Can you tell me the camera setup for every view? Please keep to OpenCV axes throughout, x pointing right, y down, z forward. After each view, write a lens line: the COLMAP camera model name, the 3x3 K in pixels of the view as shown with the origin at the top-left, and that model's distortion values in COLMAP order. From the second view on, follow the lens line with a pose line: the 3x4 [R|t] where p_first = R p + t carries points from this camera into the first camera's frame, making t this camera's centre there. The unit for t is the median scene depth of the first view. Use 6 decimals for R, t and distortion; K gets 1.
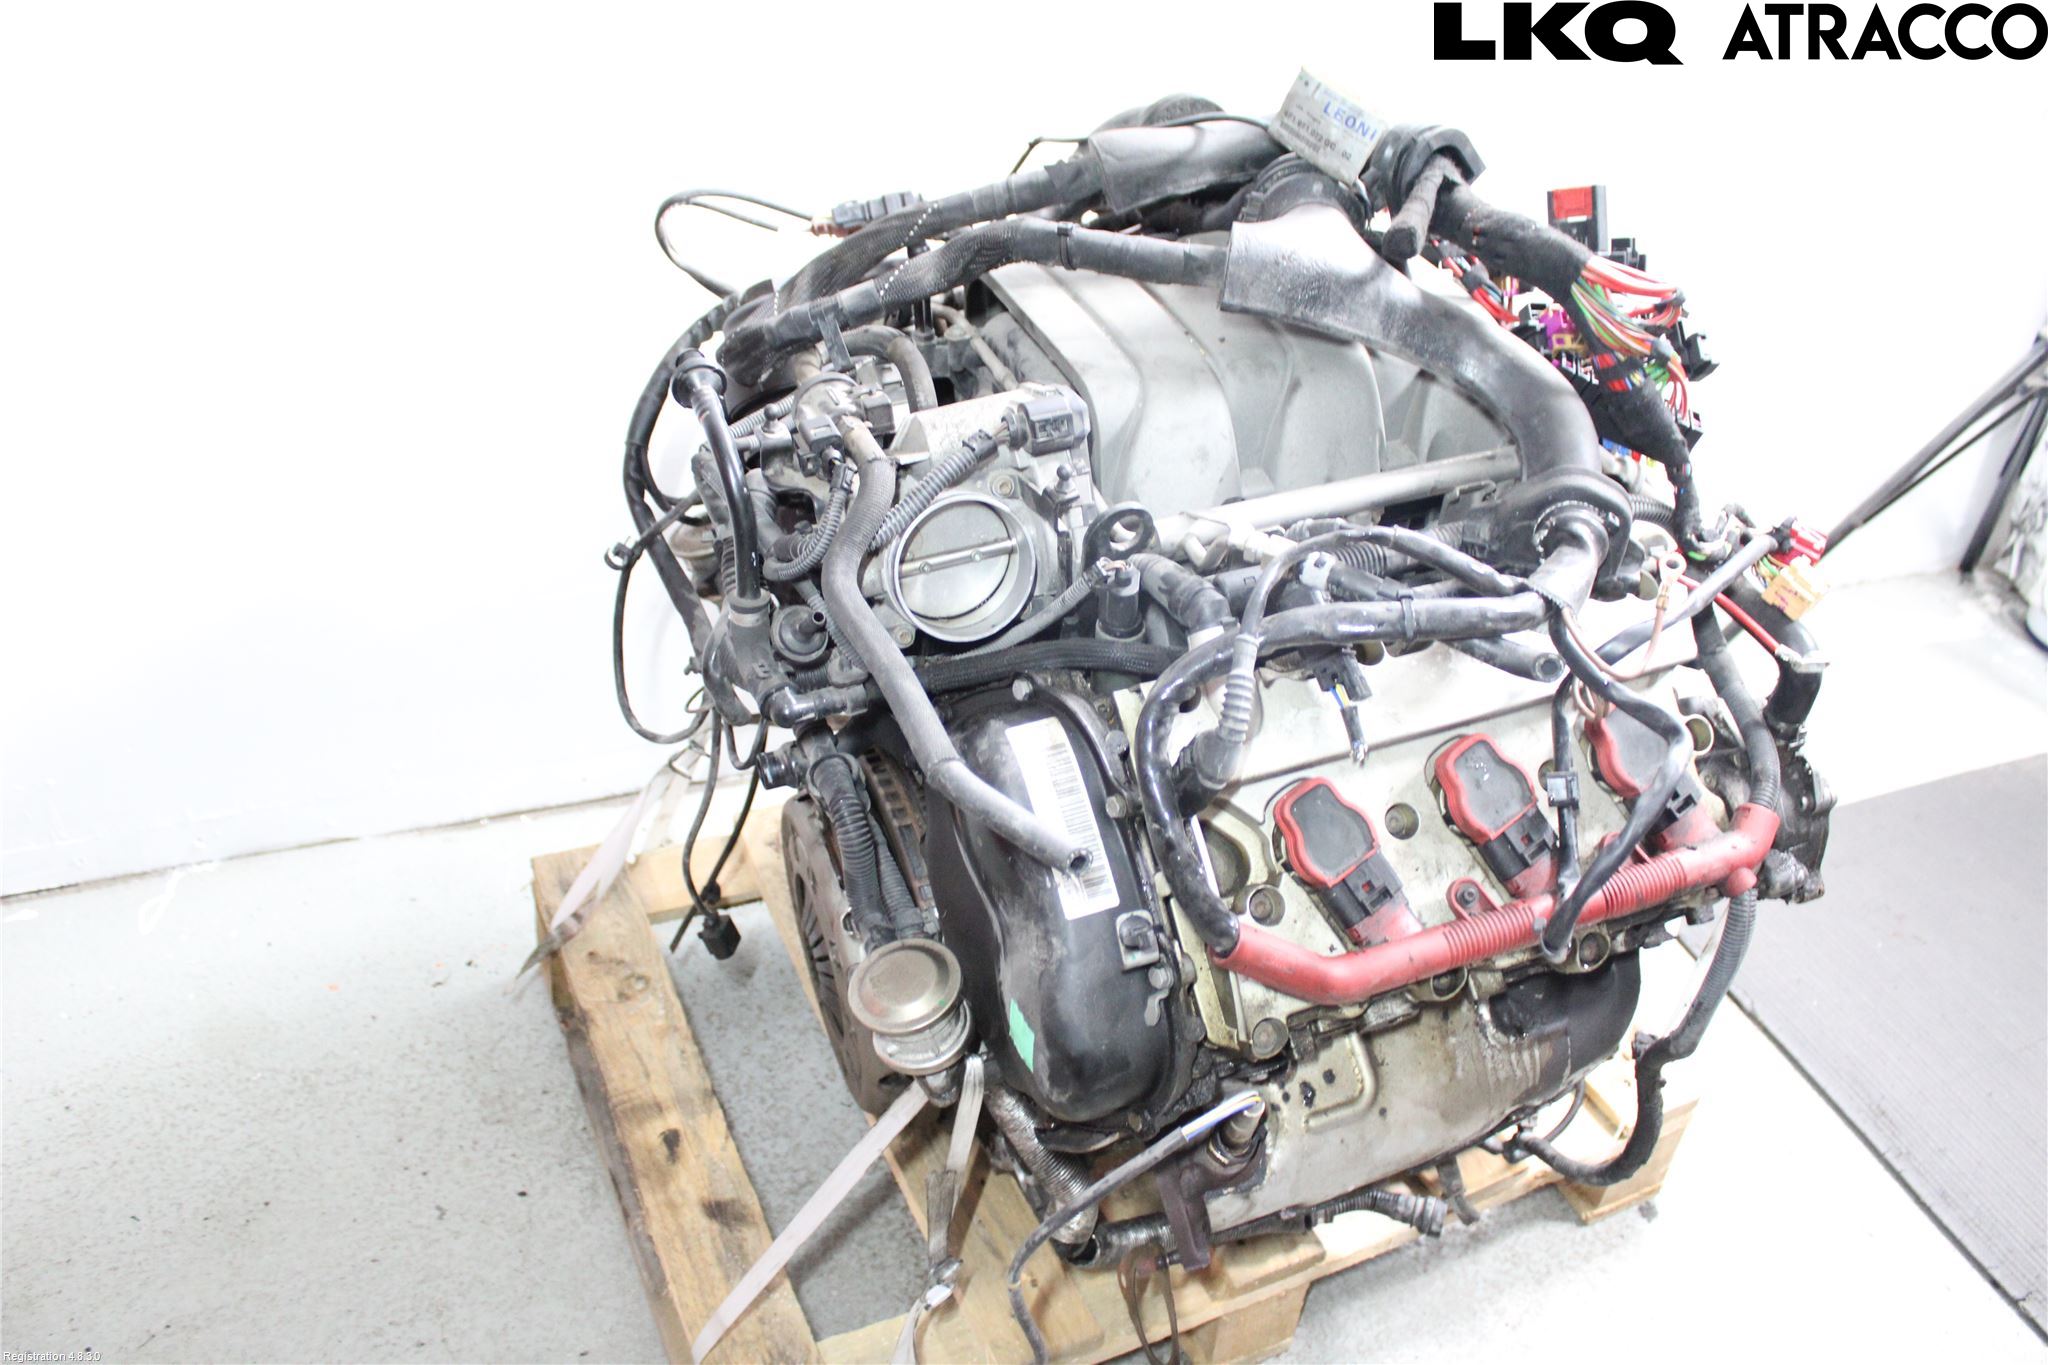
lens RADIAL K [[1687.8, 0, 1032.5], [0, 1687.8, 673.8], [0, 0, 1]] dist [-0.112544, 0.032965]
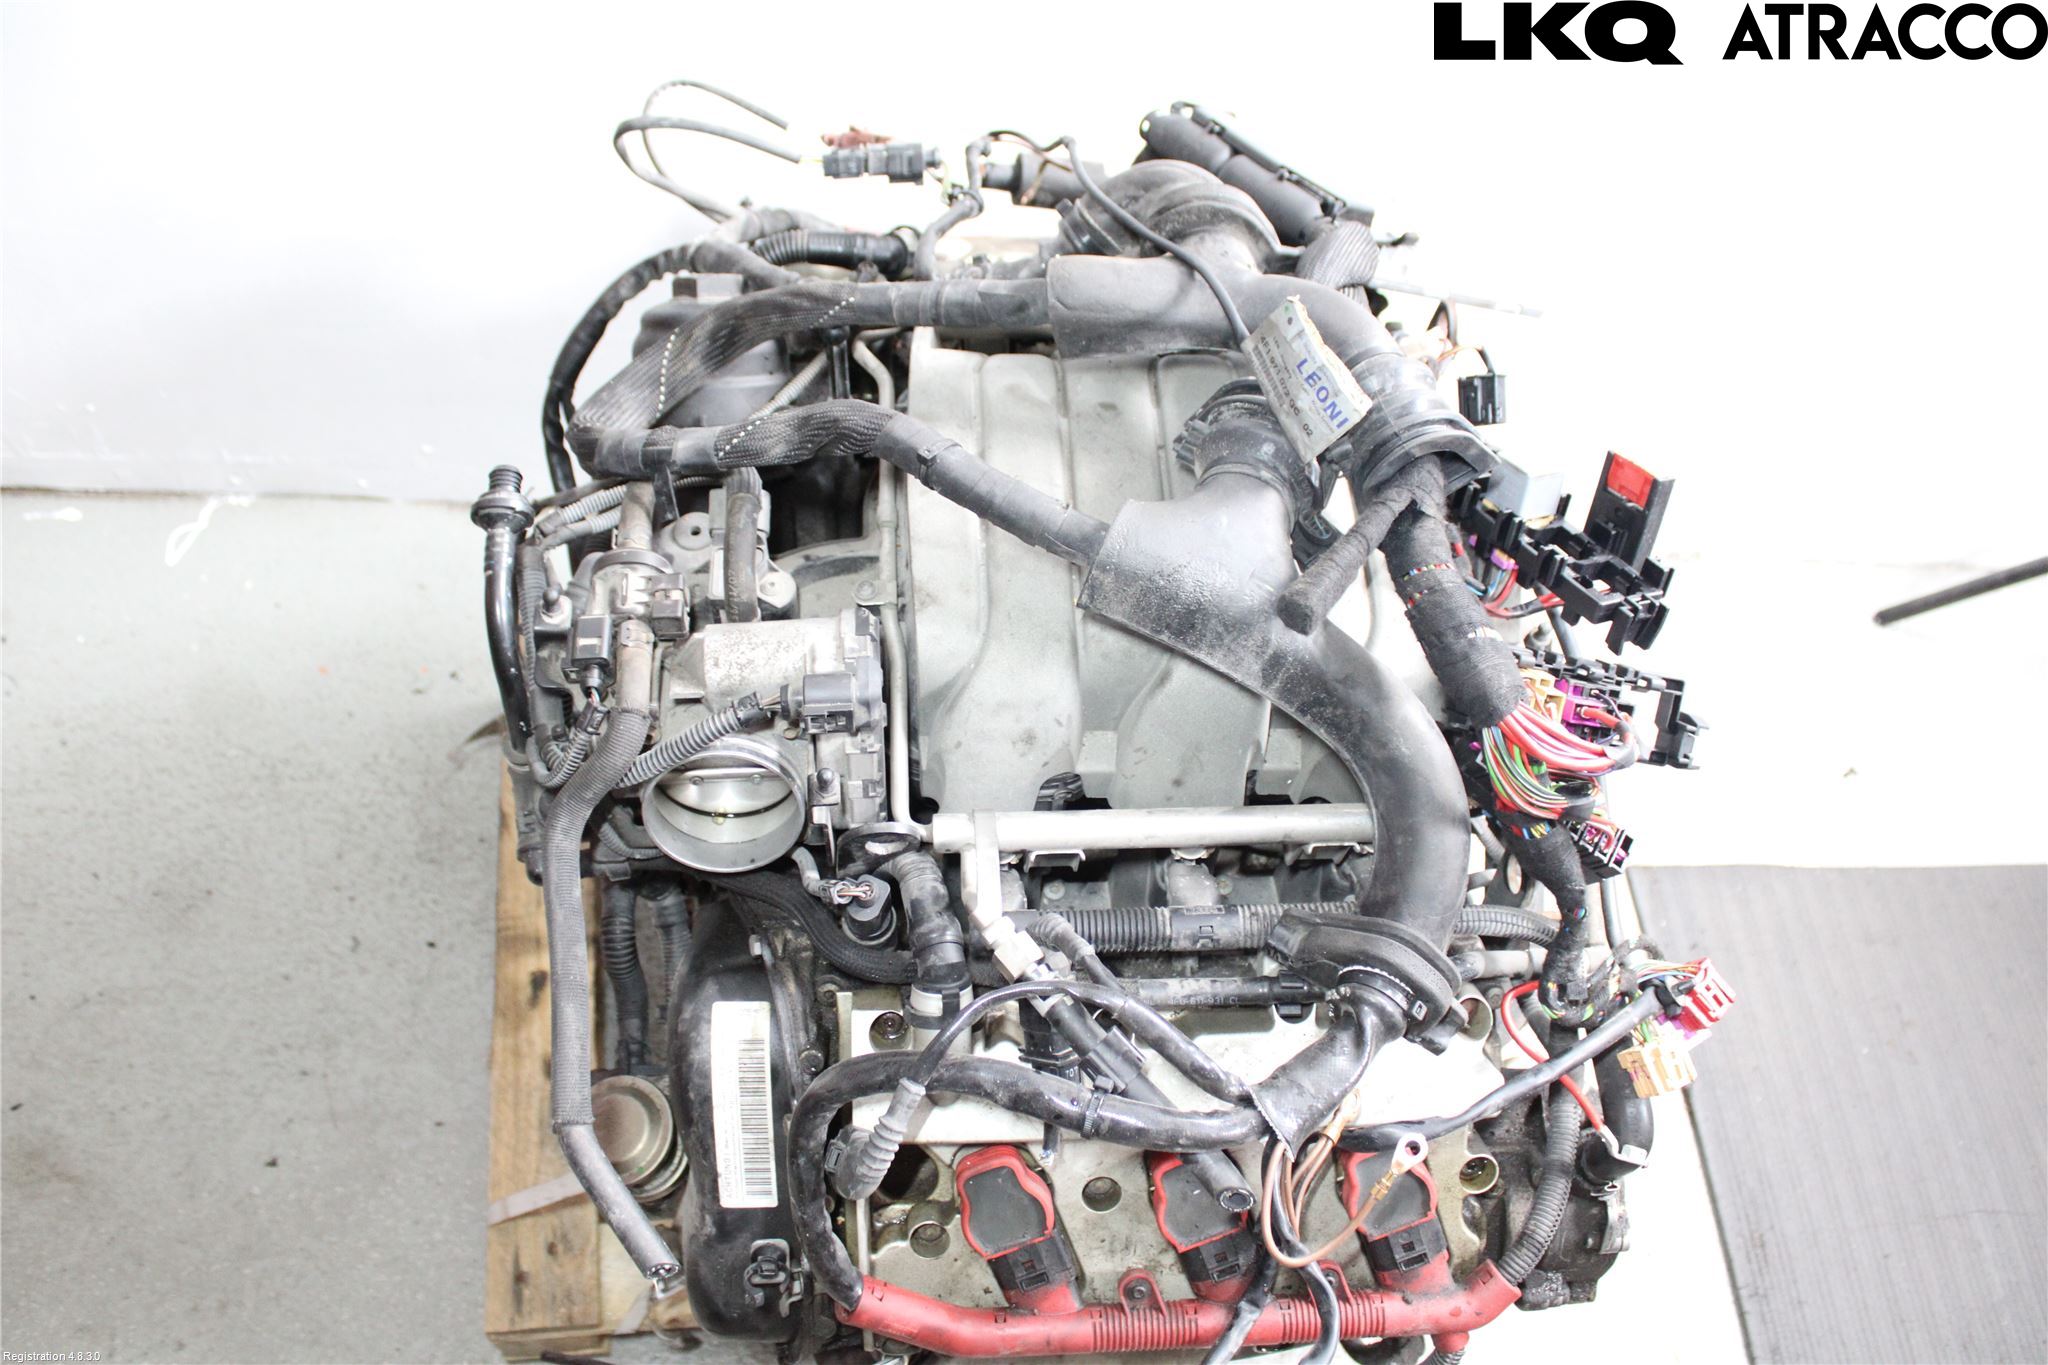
lens RADIAL K [[1687.8, 0, 1024.2], [0, 1687.8, 678.2], [0, 0, 1]] dist [-0.112544, 0.032965]
pose [[0.951980, 0.286206, -0.108717, 0.128249], [-0.228741, 0.900927, 0.368793, -0.332287], [0.203497, -0.326216, 0.923132, 0.140277]]
